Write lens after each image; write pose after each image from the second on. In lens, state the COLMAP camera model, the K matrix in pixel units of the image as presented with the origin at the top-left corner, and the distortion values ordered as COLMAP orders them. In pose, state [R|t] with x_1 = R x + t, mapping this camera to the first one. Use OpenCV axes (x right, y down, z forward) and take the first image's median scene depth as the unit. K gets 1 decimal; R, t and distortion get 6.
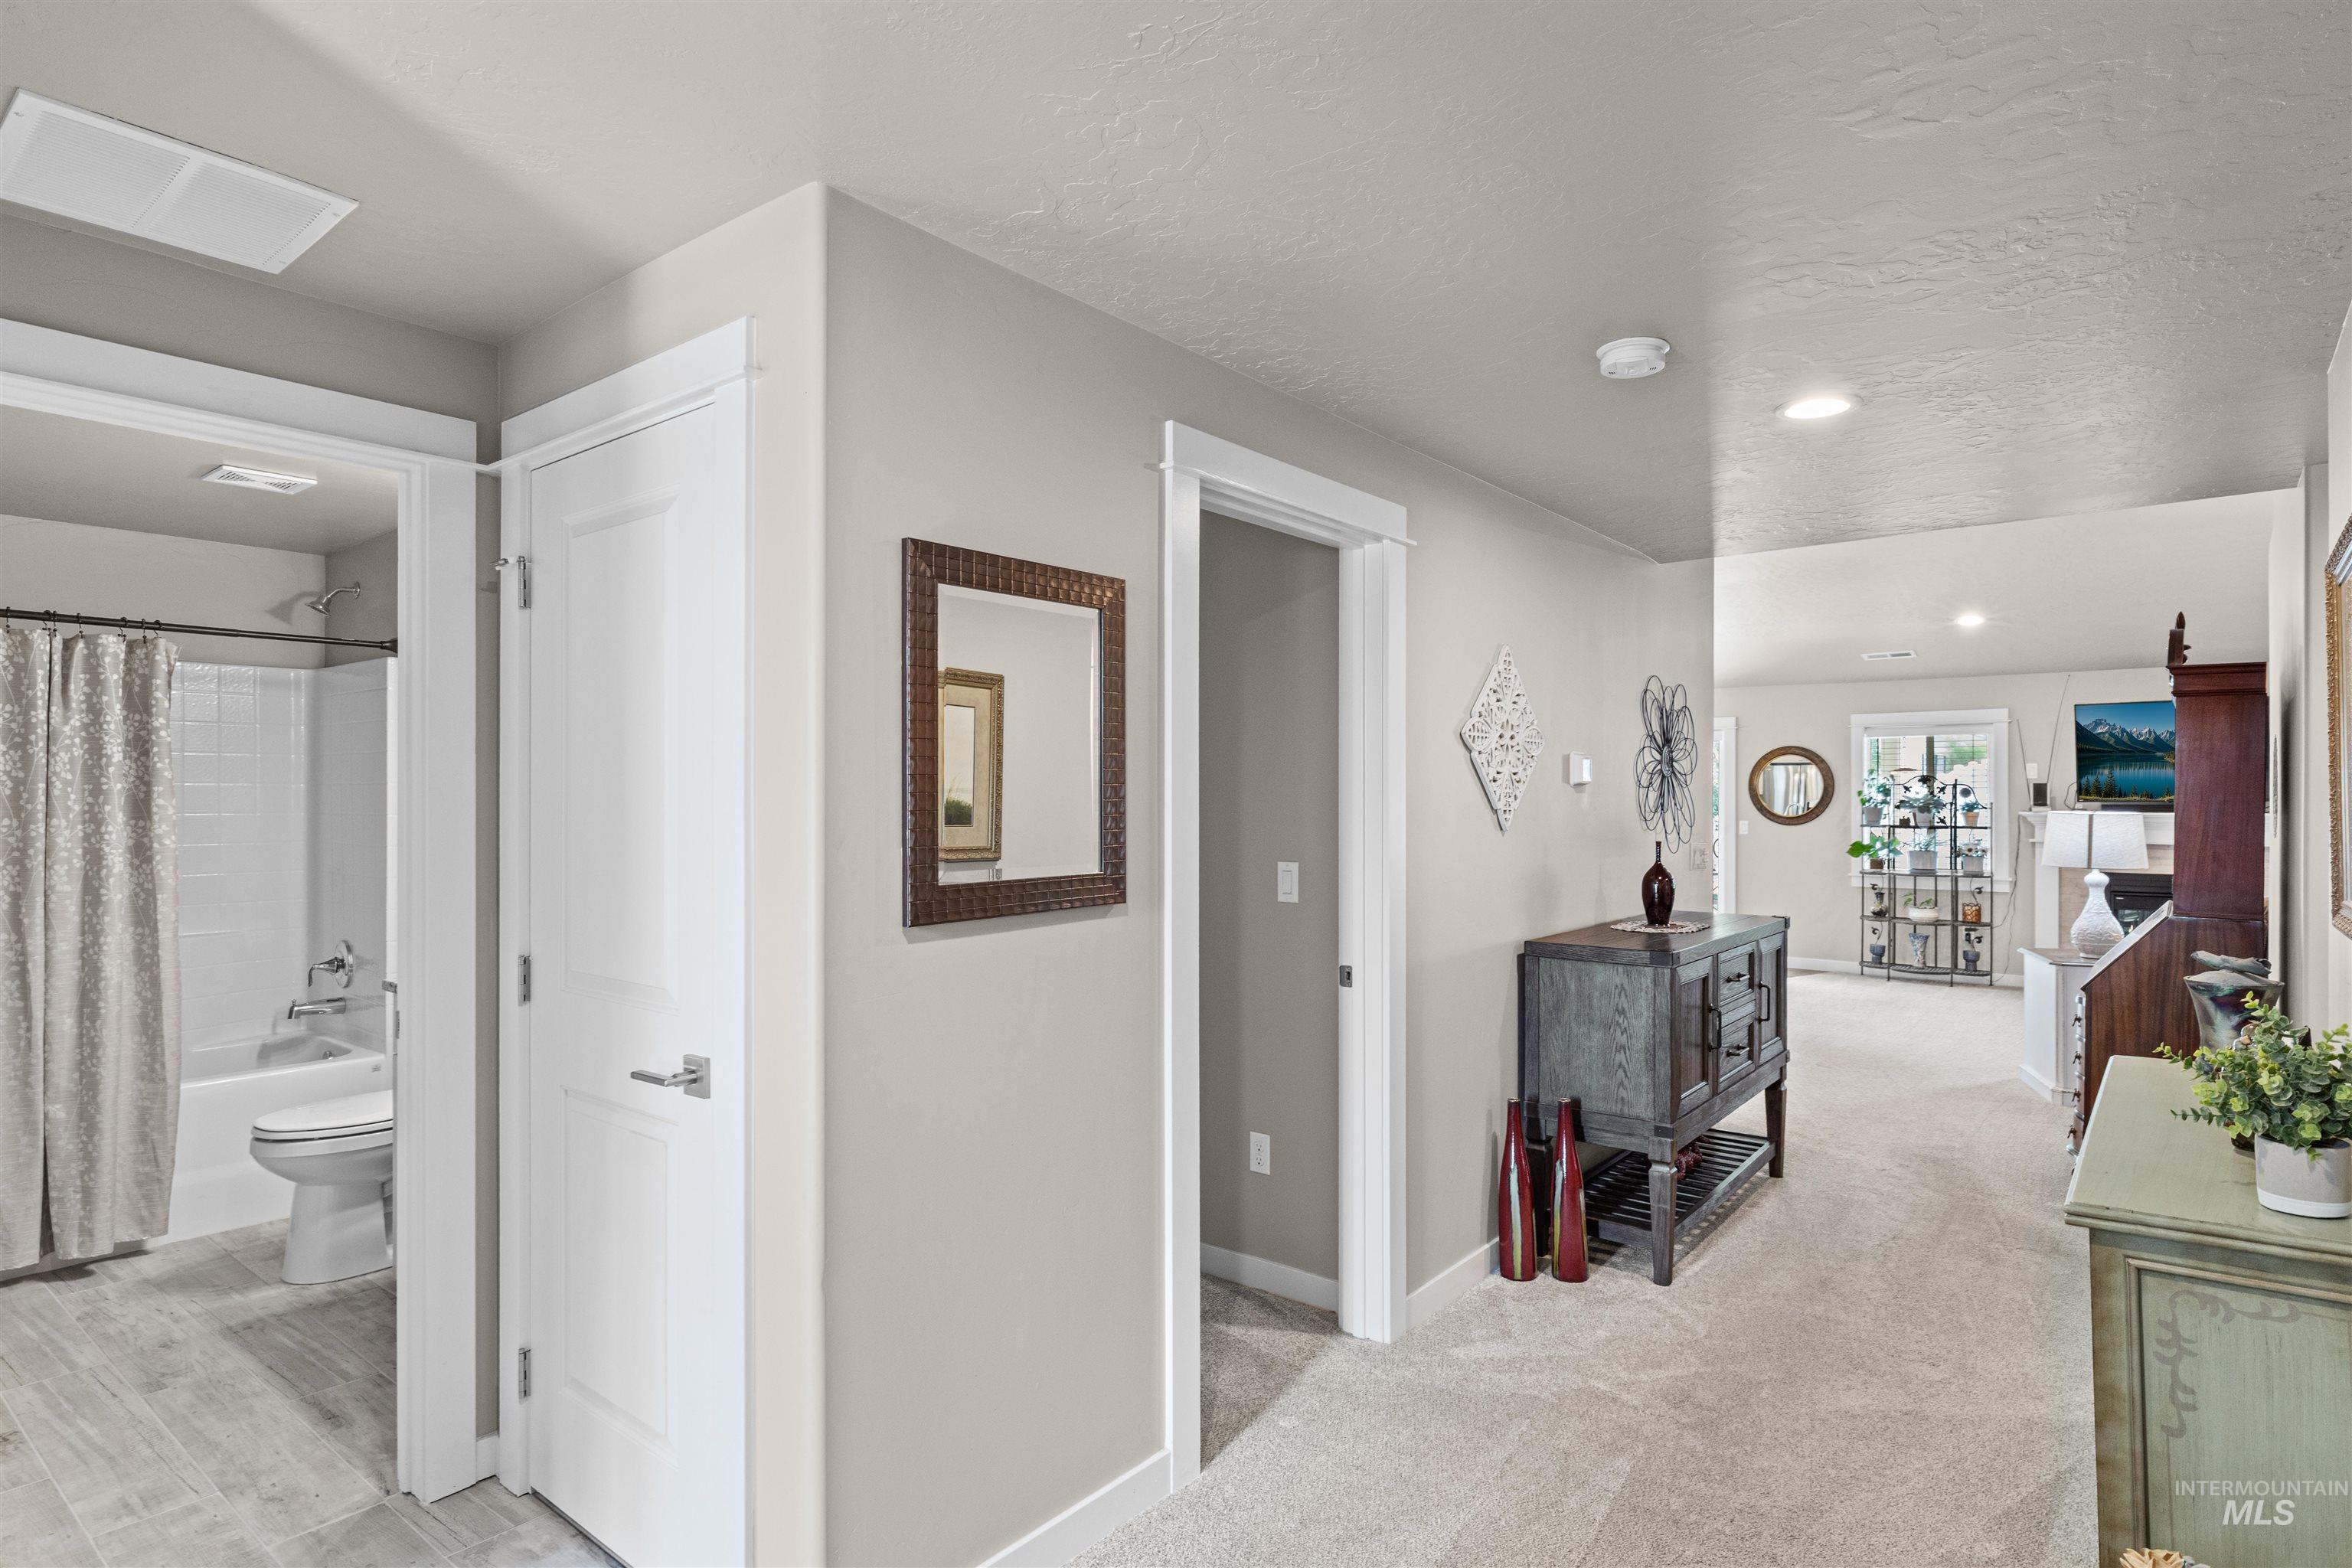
lens RADIAL K [[1214.6, 0, 1161.4], [0, 1214.6, 799.8], [0, 0, 1]] dist [0.001001, -0.001468]
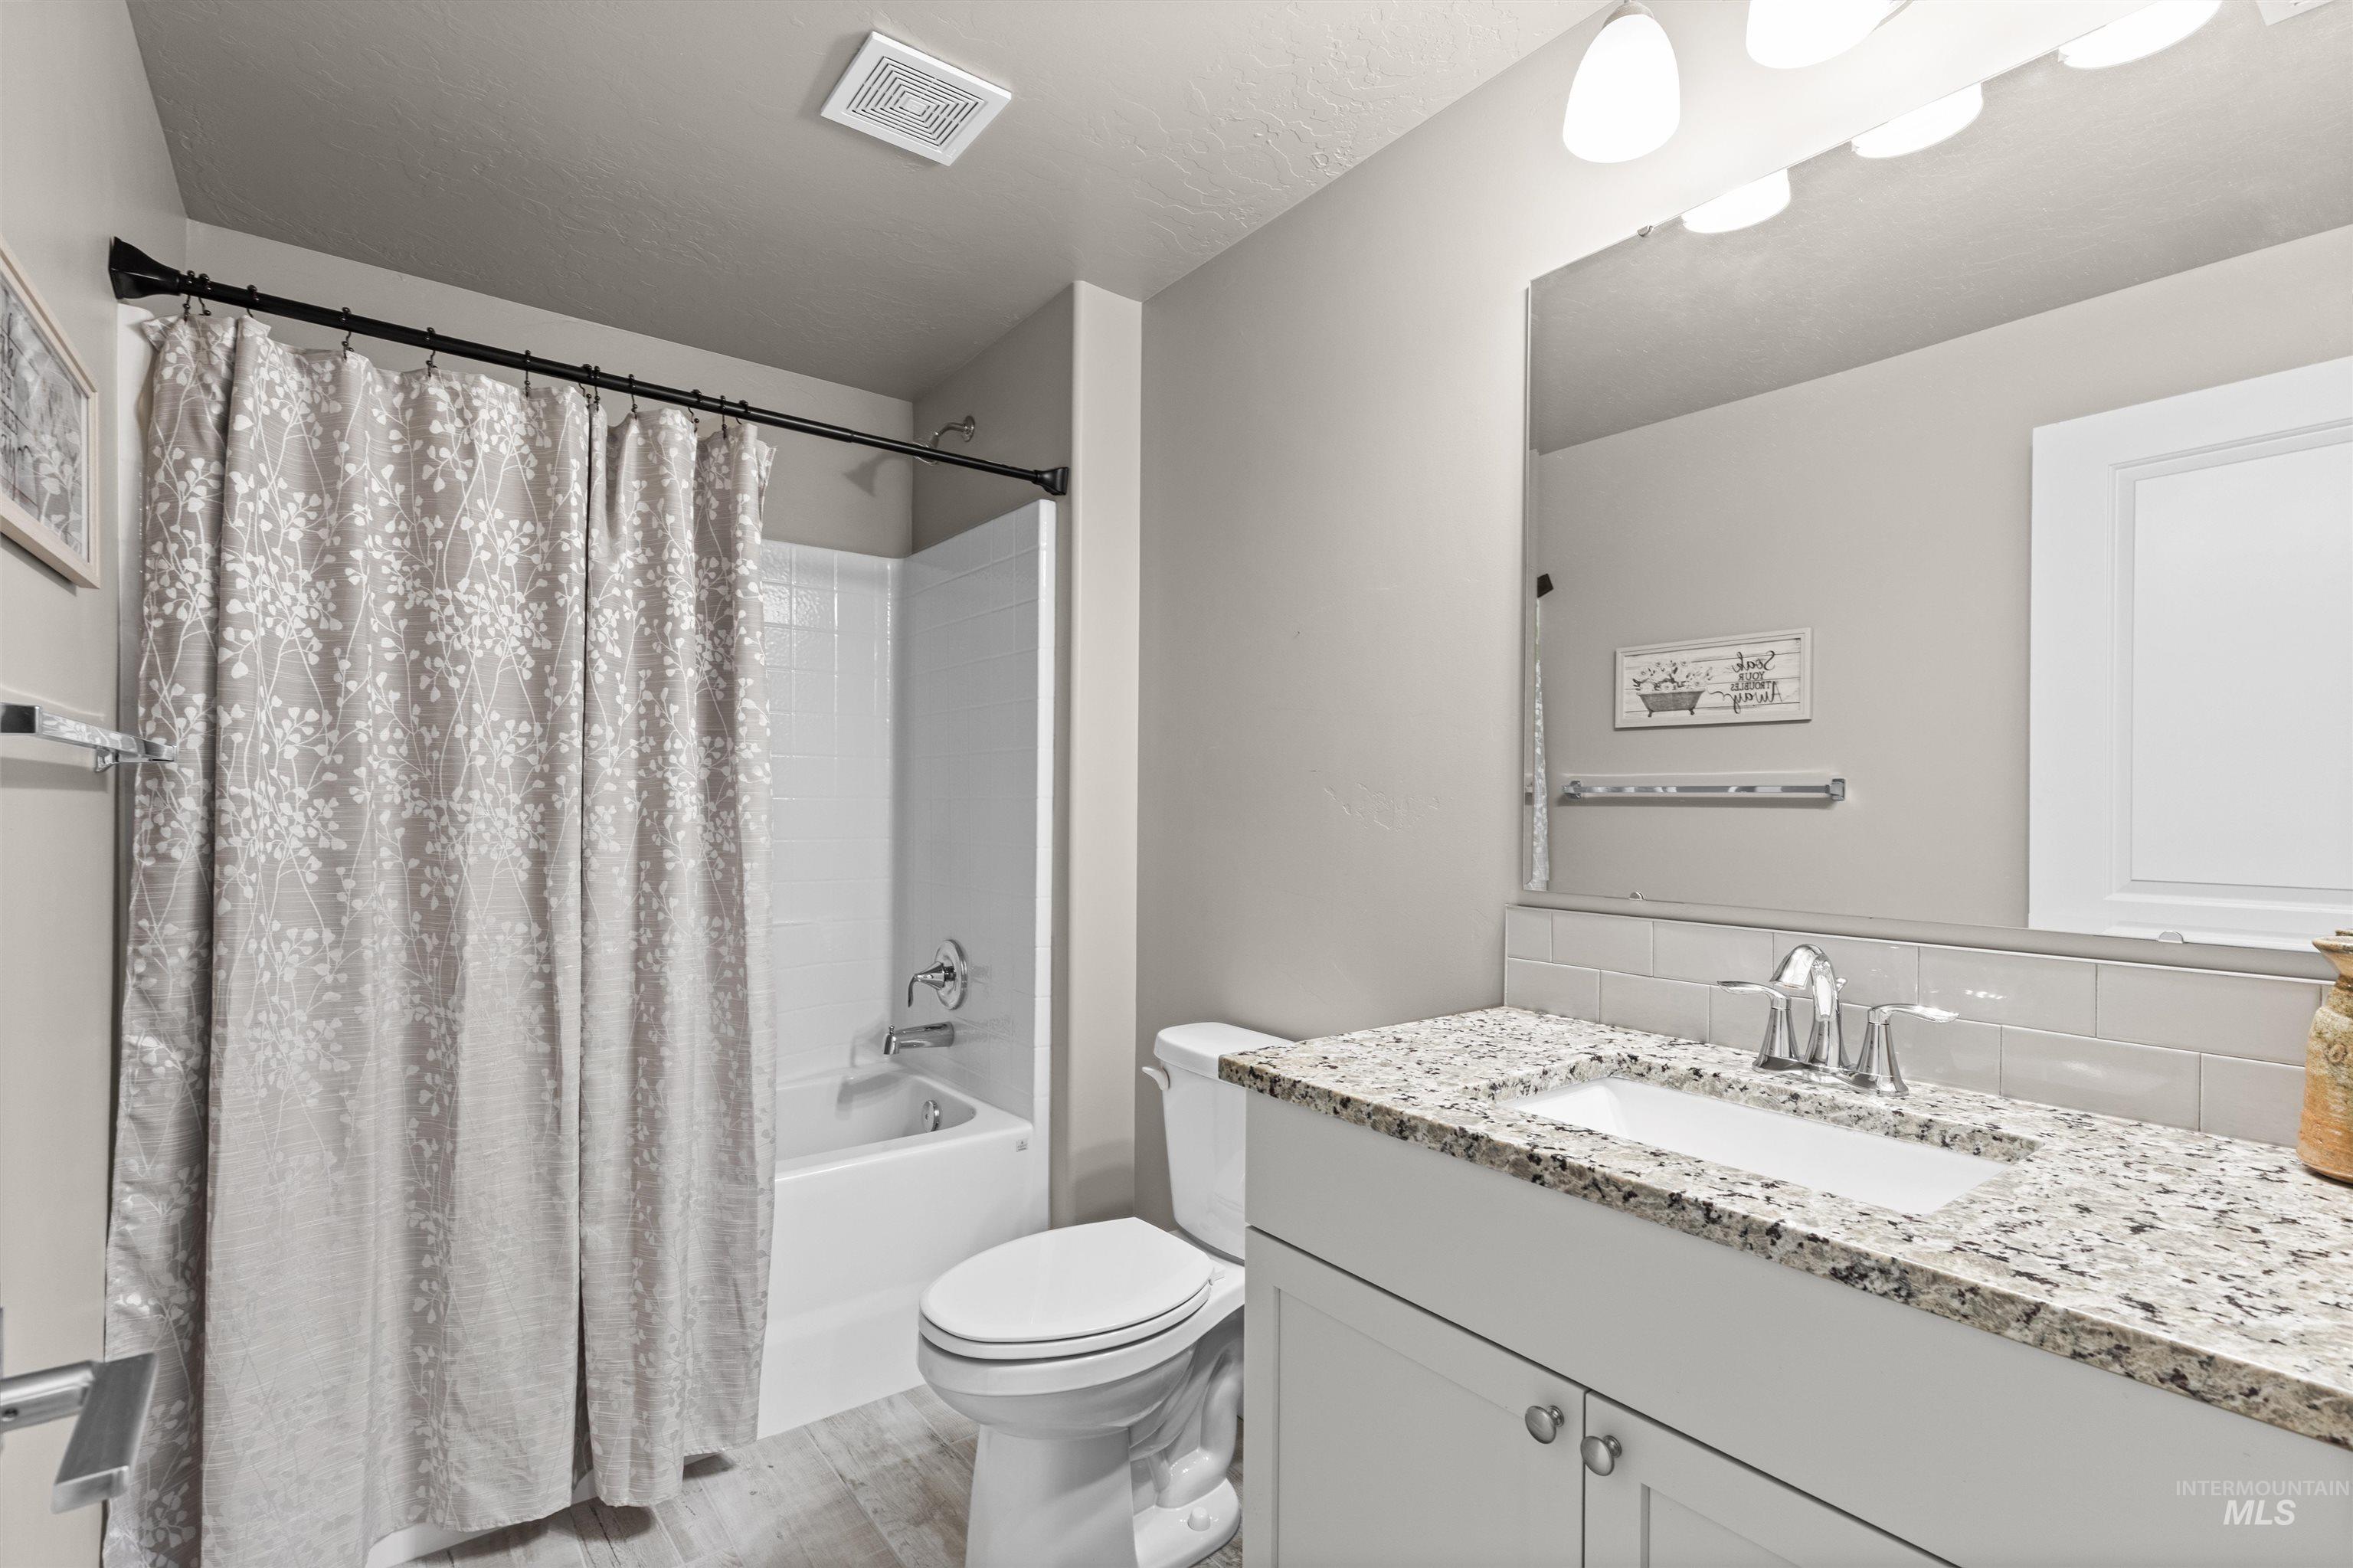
lens RADIAL K [[1071.4, 0, 1175.2], [0, 1071.4, 817.1], [0, 0, 1]] dist [0.004405, -0.002223]
pose [[0.970936, 0.006641, -0.239246, -0.515095], [-0.005208, 0.999965, 0.006619, 0.053133], [0.239282, -0.005181, 0.970936, 0.563078]]
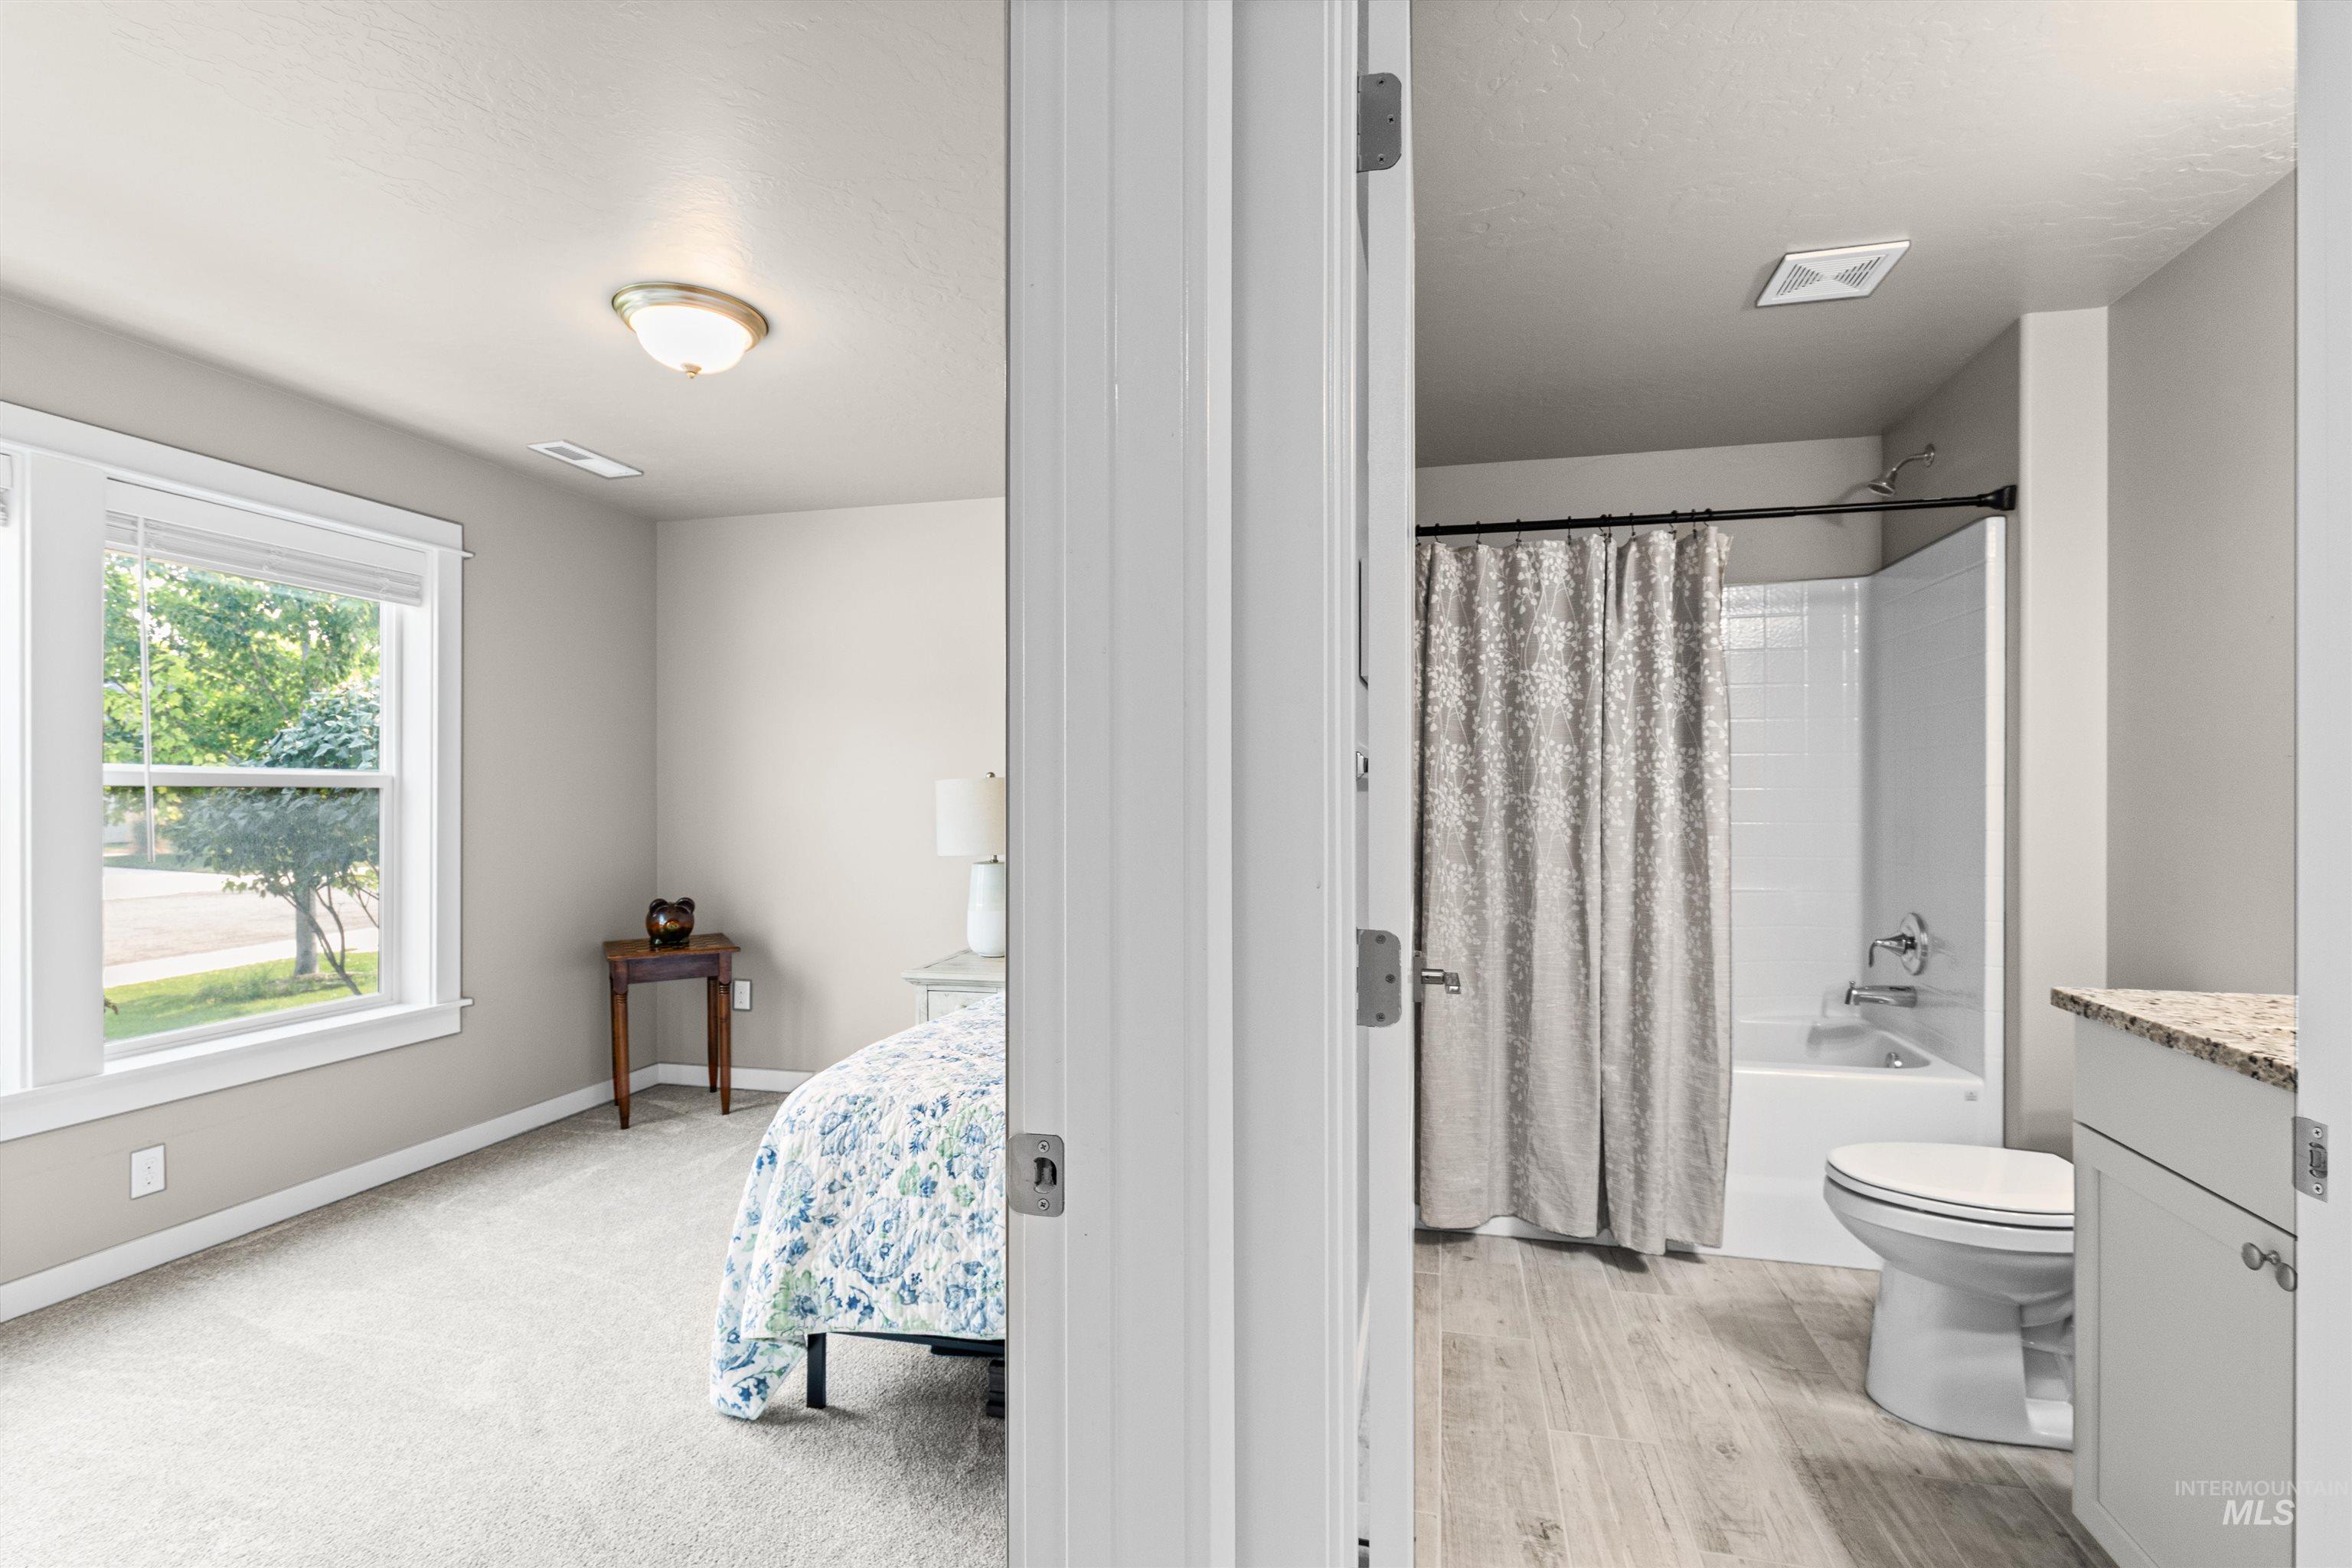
lens RADIAL K [[1070.9, 0, 1193.2], [0, 1070.9, 797.2], [0, 0, 1]] dist [0.004405, -0.002223]
pose [[0.429490, 0.000373, -0.903072, -0.324473], [0.002142, 0.999997, 0.001432, 0.051317], [0.903069, -0.002550, 0.429487, 0.376990]]
